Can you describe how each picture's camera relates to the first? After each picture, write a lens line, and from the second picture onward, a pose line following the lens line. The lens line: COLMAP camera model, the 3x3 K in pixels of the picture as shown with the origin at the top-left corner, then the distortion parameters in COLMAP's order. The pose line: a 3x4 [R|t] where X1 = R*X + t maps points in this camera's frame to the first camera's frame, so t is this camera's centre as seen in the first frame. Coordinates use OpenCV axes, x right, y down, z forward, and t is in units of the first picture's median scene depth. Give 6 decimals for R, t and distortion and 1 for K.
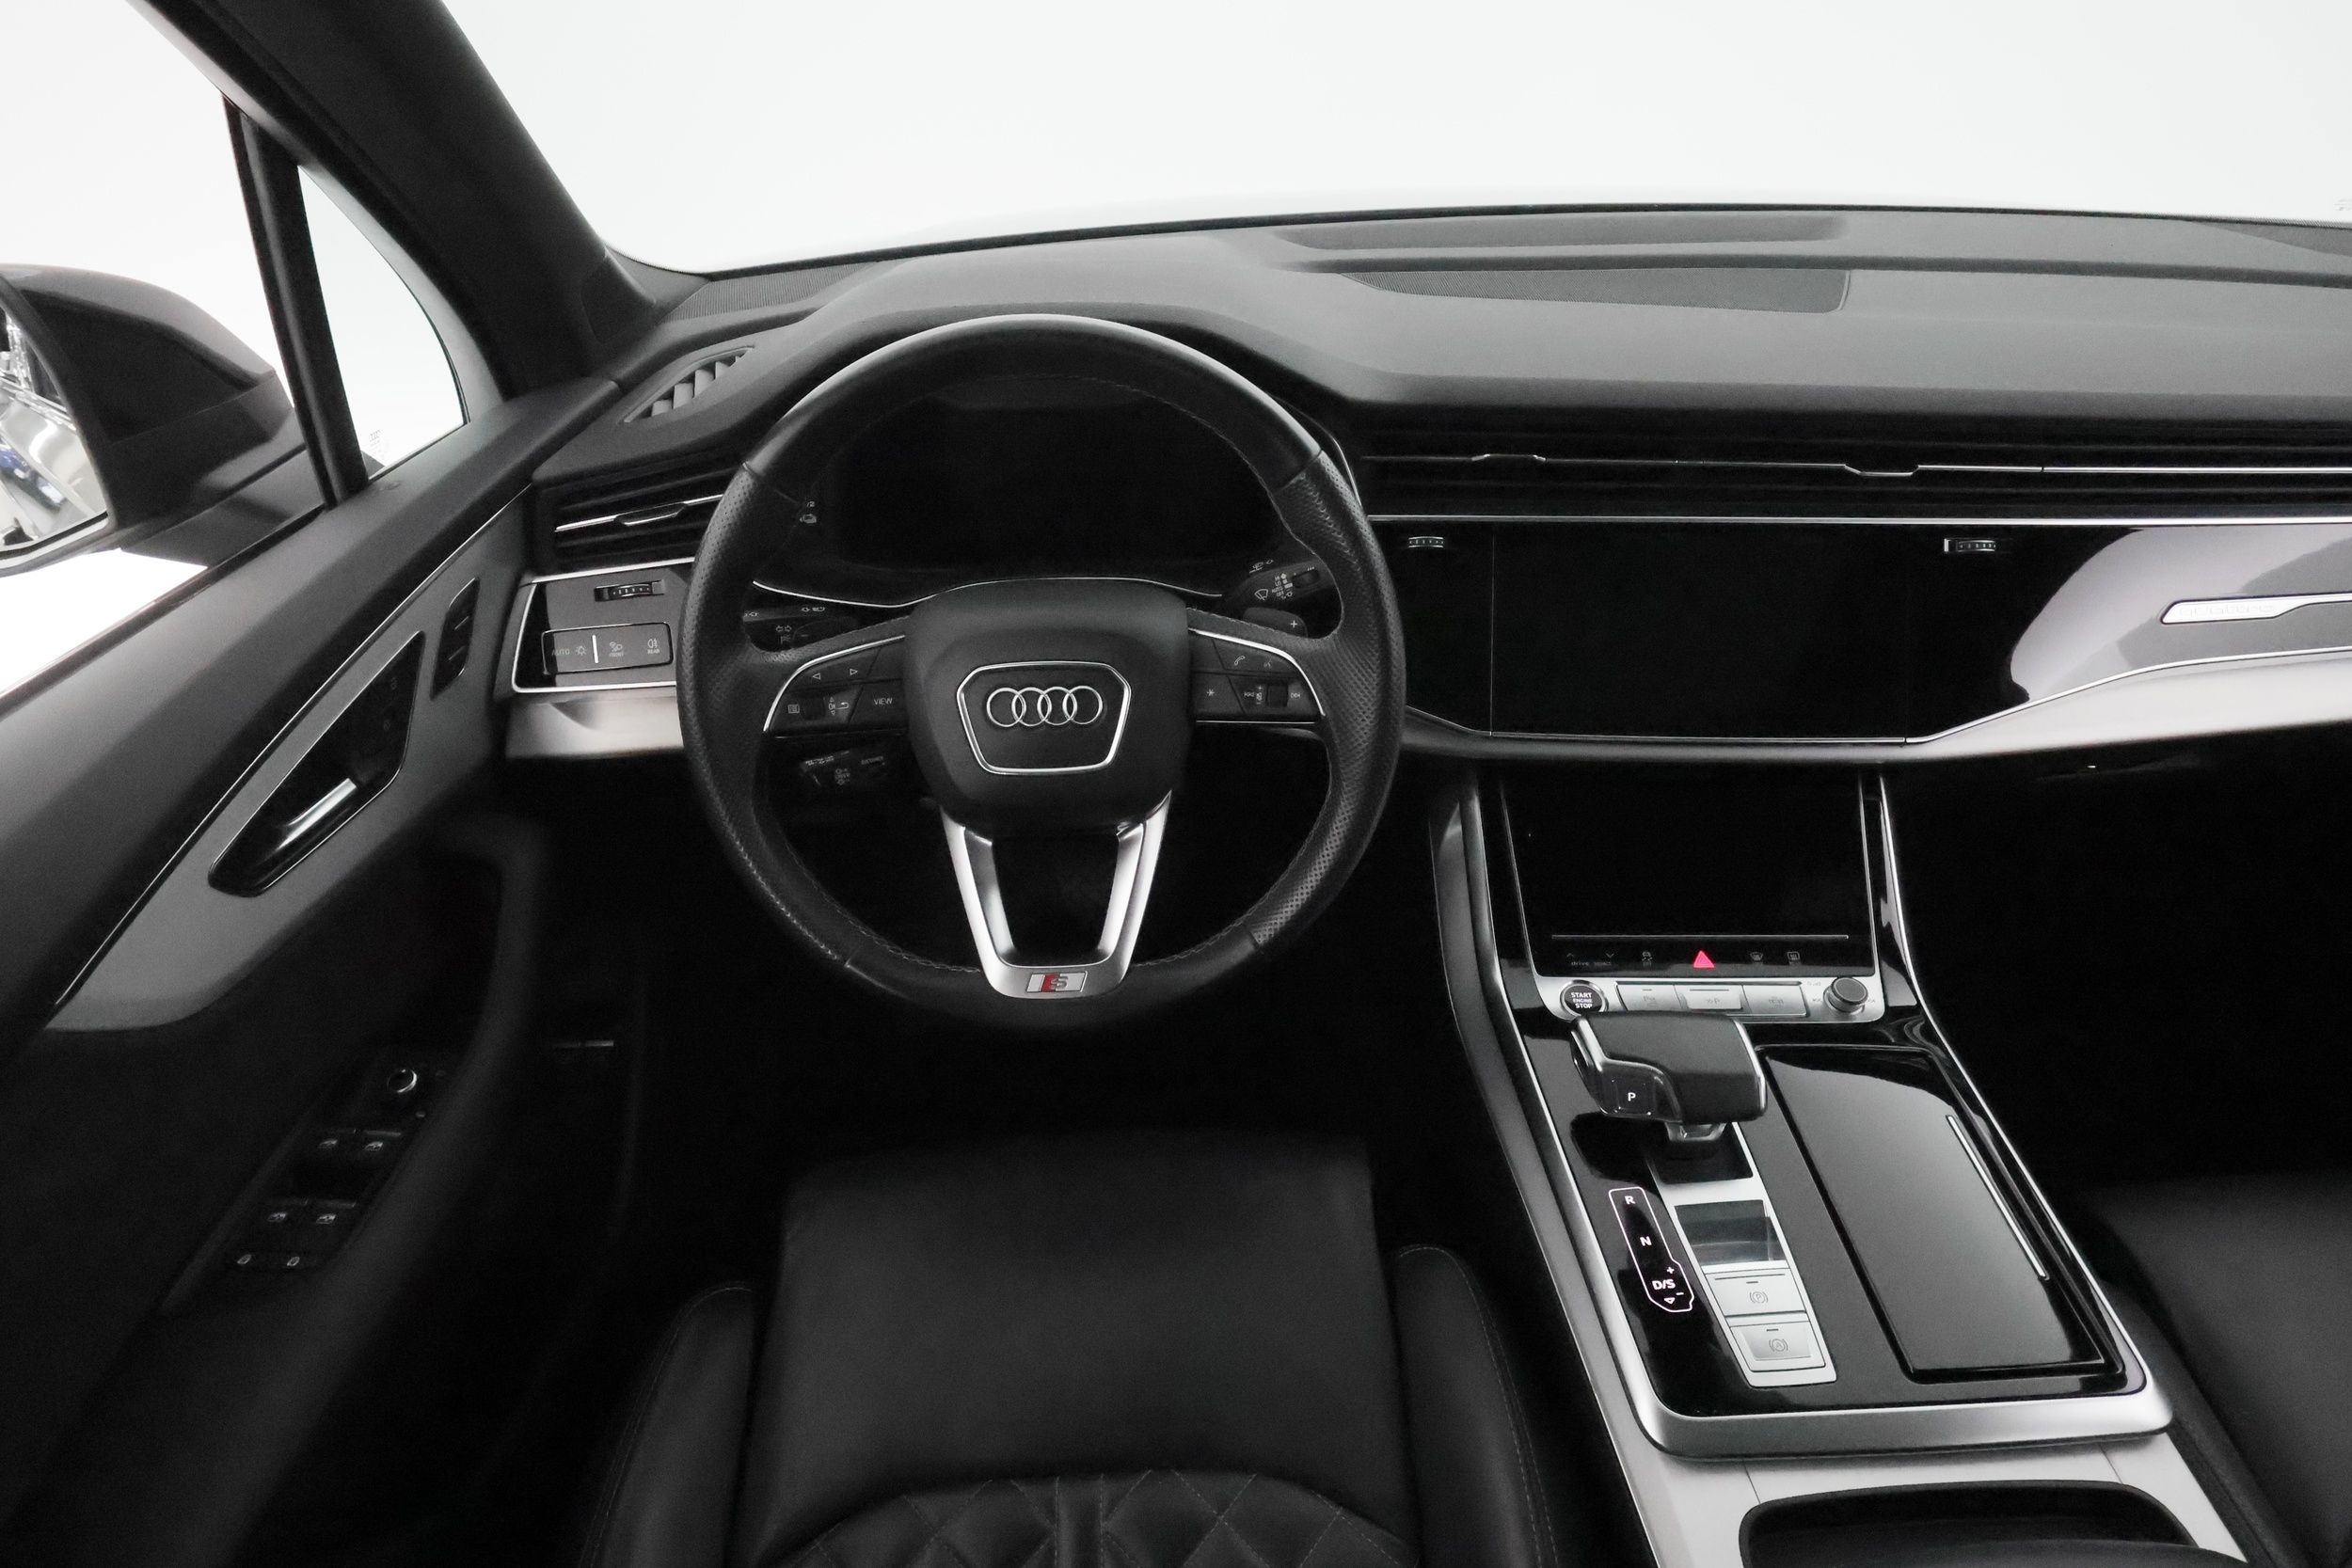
lens RADIAL K [[1308.7, 0, 1176.0], [0, 1308.7, 784.0], [0, 0, 1]] dist [0.009154, 0.000609]
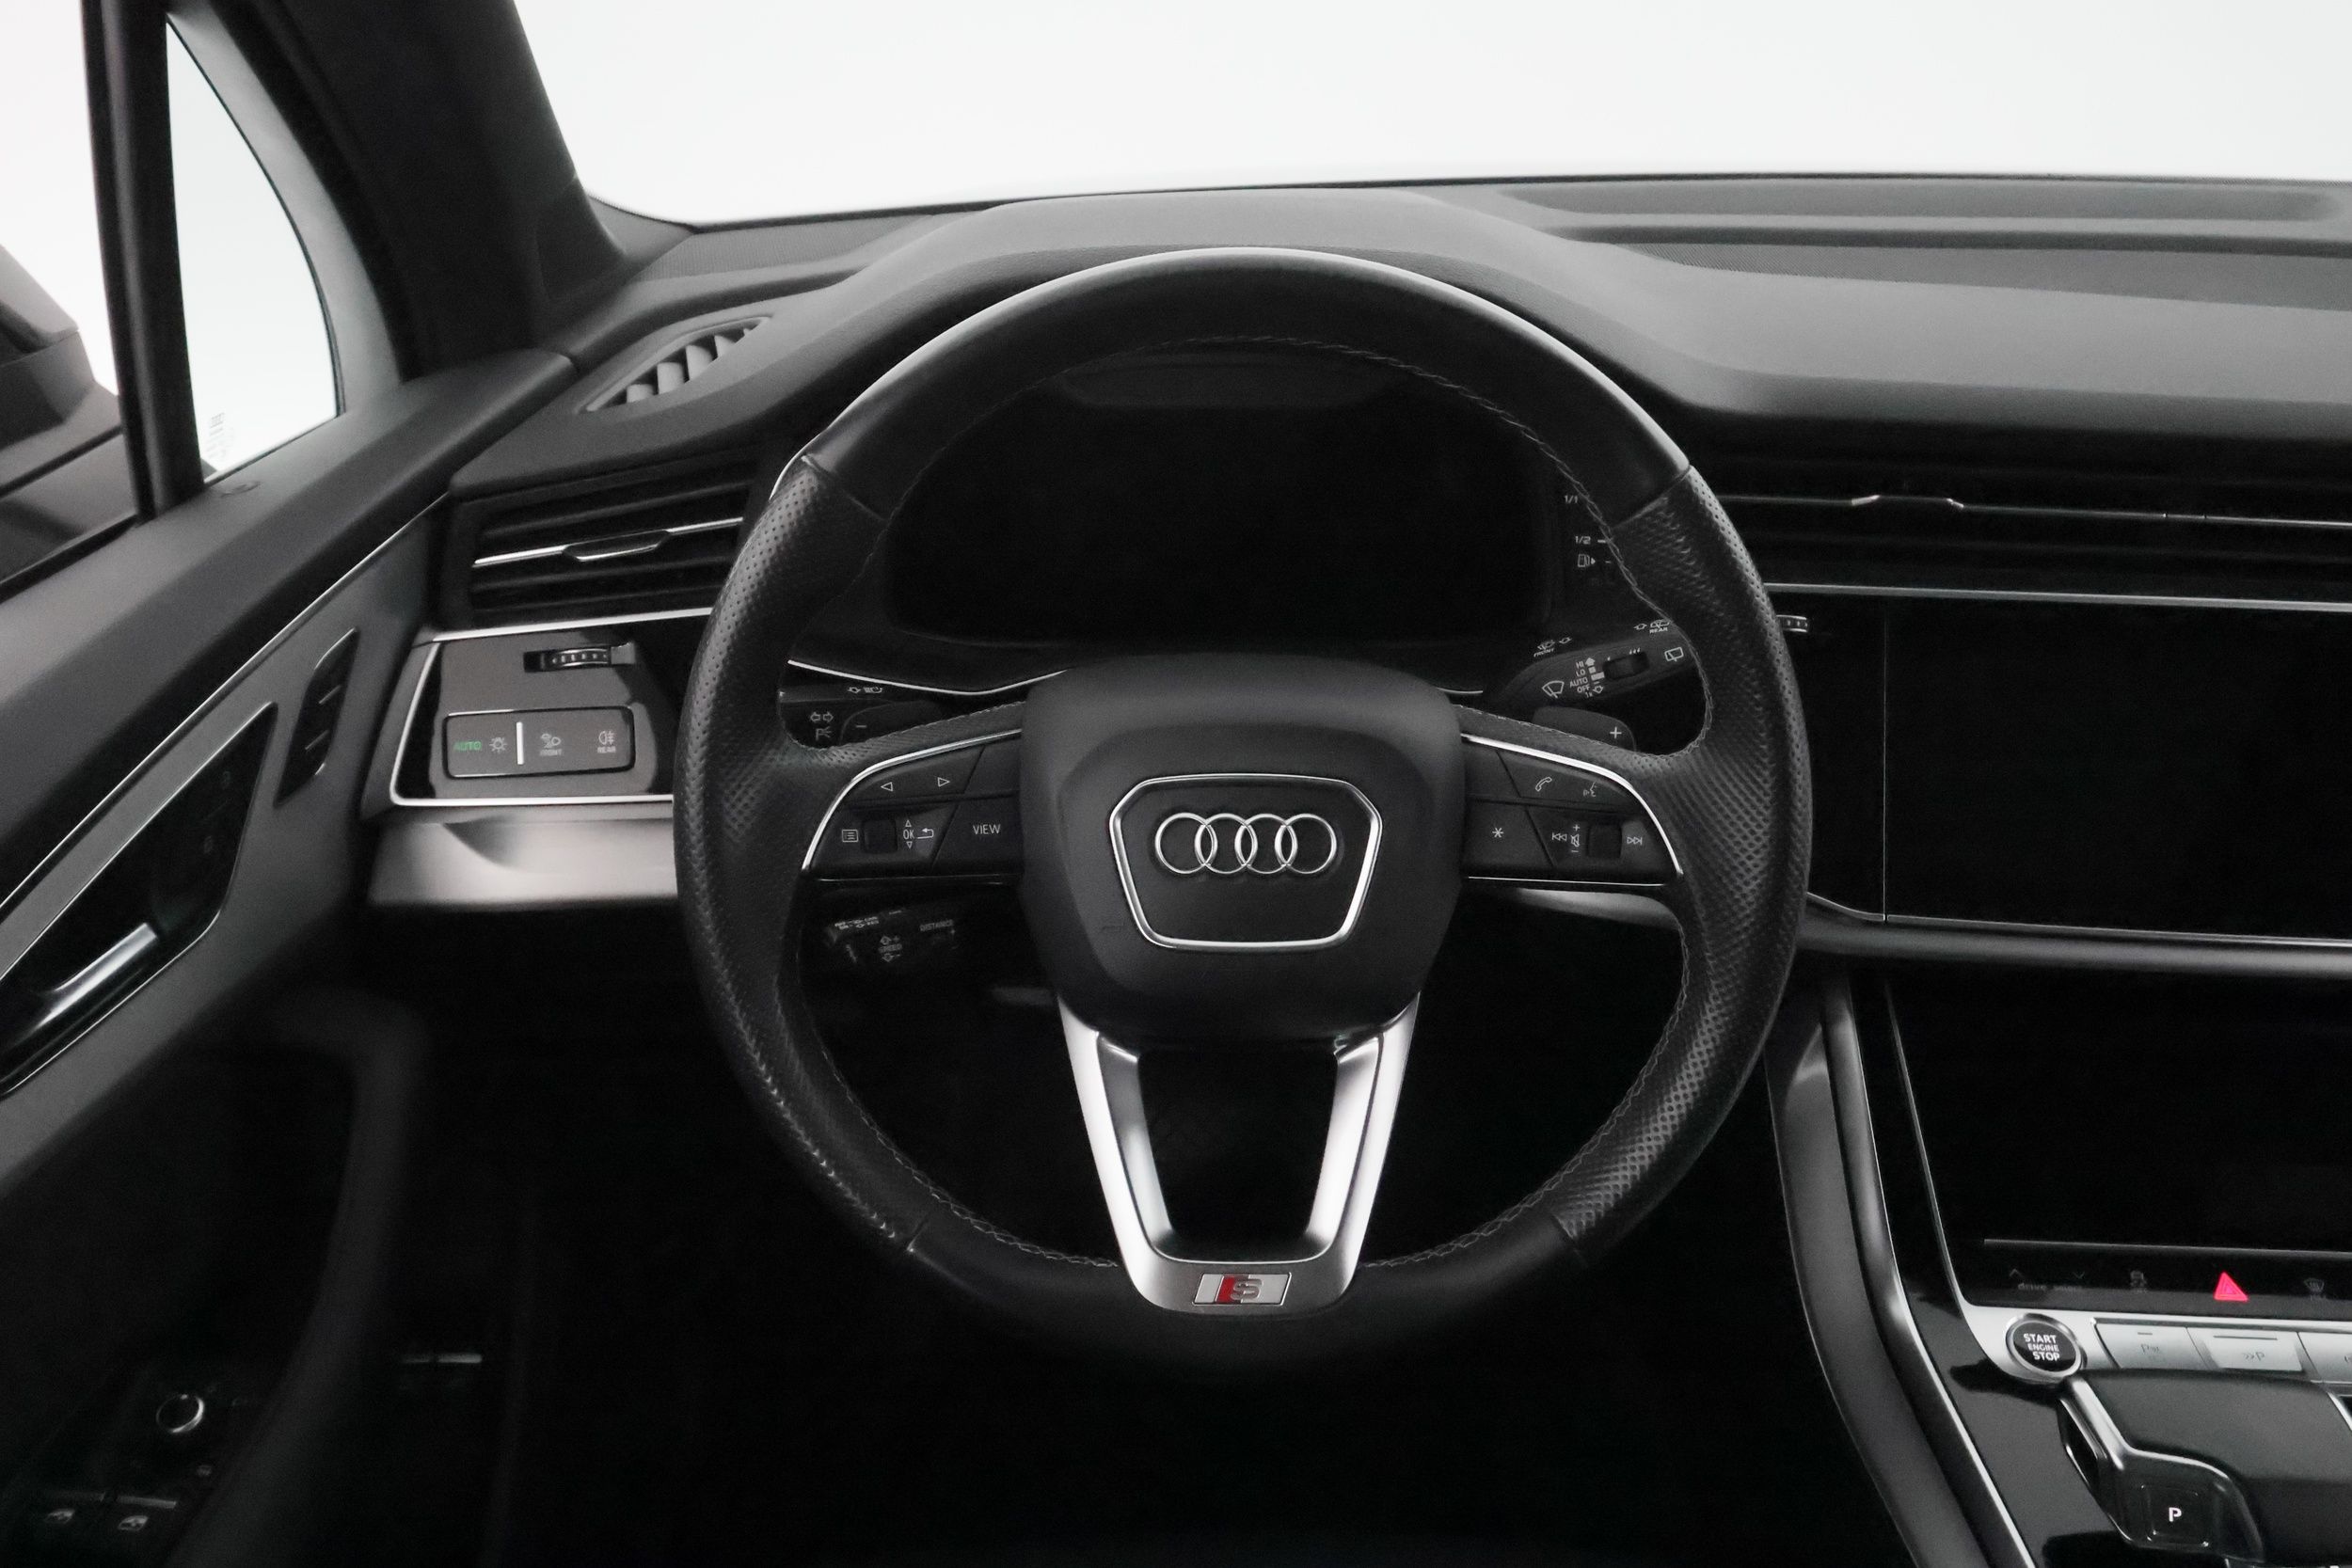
lens RADIAL K [[1836.7, 0, 1176.0], [0, 1836.7, 784.0], [0, 0, 1]] dist [0.001929, 0.007551]
pose [[0.999411, 0.032248, -0.011731, -0.113703], [-0.033397, 0.992625, -0.116538, 0.015453], [0.007887, 0.116861, 0.993117, 0.099586]]
